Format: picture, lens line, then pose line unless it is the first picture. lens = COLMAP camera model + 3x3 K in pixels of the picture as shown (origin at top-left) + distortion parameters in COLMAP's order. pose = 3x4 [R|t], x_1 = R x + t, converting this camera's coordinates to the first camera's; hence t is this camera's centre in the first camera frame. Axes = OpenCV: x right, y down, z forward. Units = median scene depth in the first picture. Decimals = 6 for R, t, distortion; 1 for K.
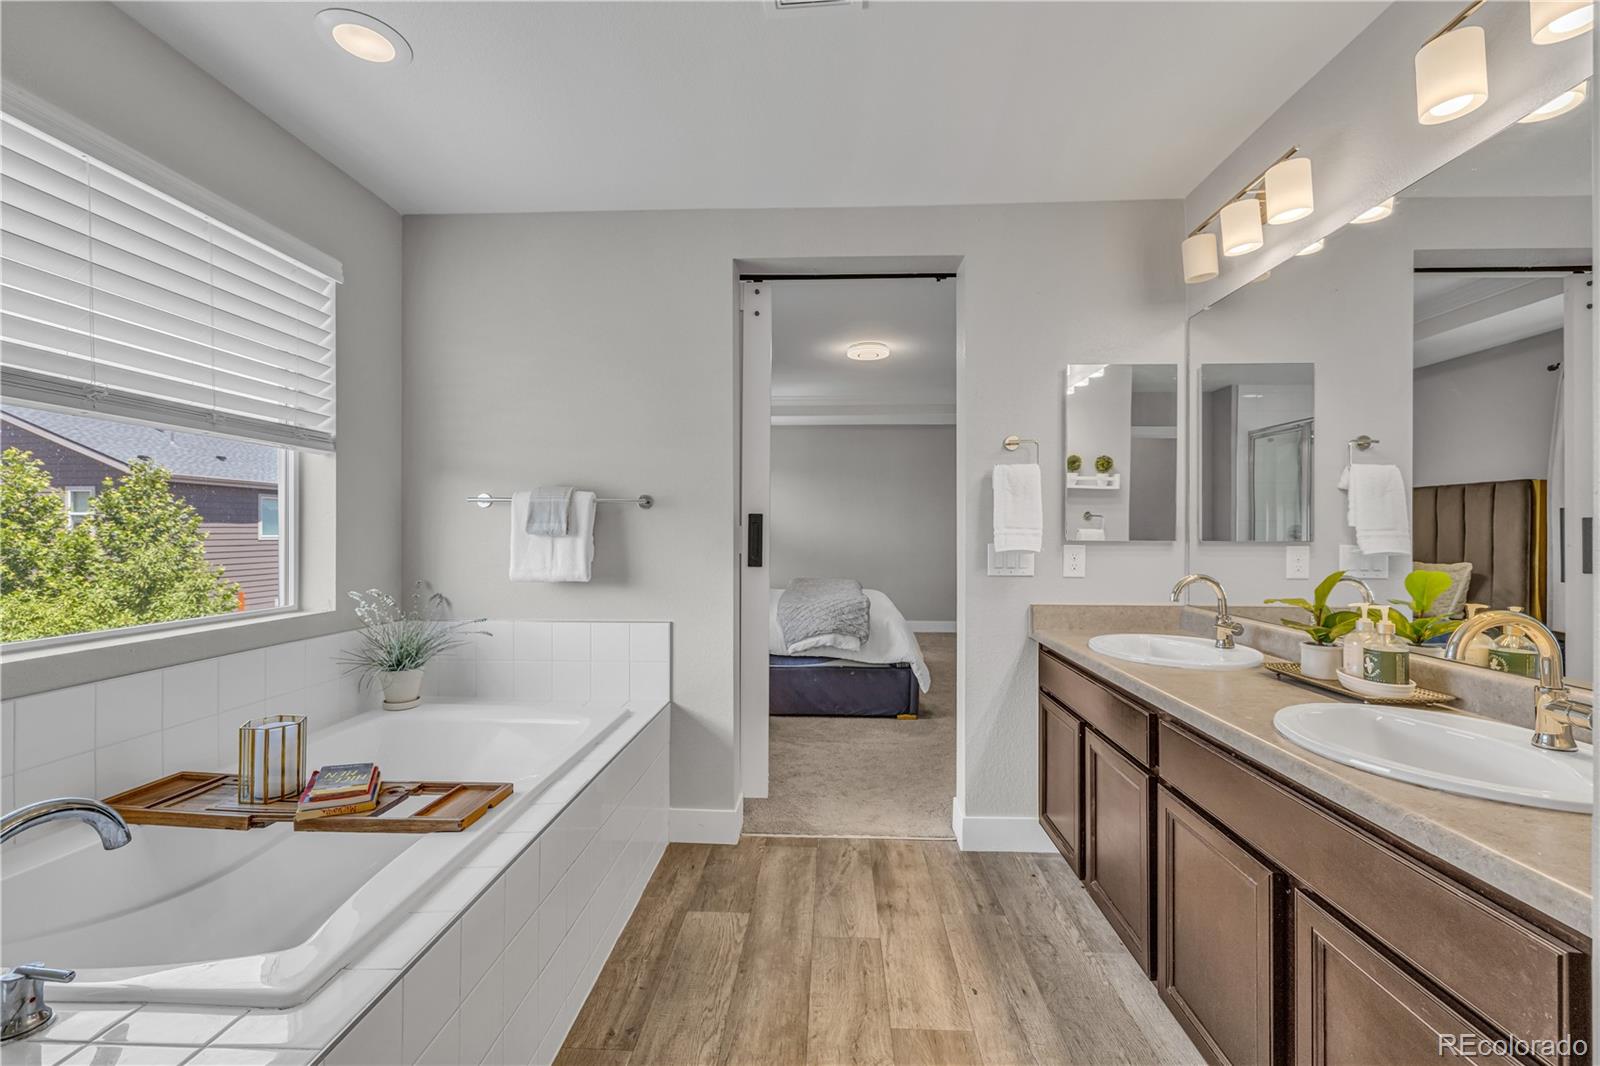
lens RADIAL K [[665.5, 0, 804.2], [0, 665.5, 532.2], [0, 0, 1]] dist [-0.000912, -0.000005]
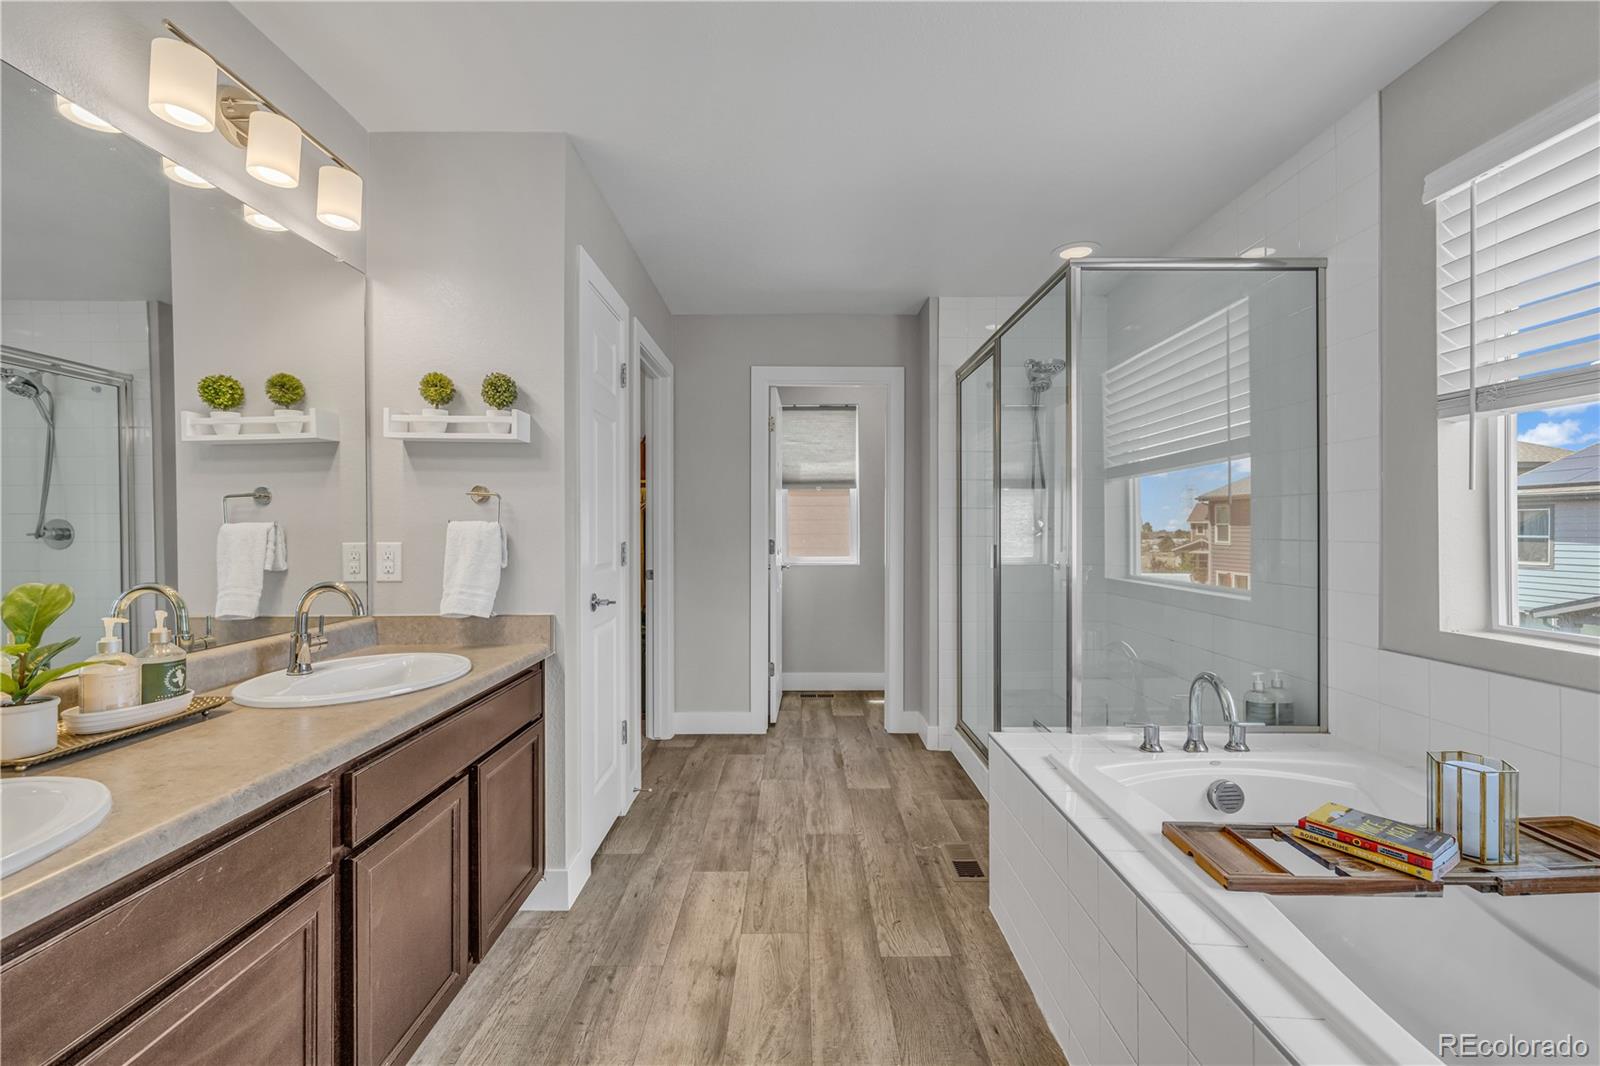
lens RADIAL K [[665.5, 0, 801.0], [0, 665.5, 530.5], [0, 0, 1]] dist [-0.000912, -0.000005]
pose [[-0.998675, -0.010585, -0.050368, 0.078154], [-0.010600, 0.999944, 0.000034, 0.003730], [0.050365, 0.000567, -0.998731, 1.930322]]
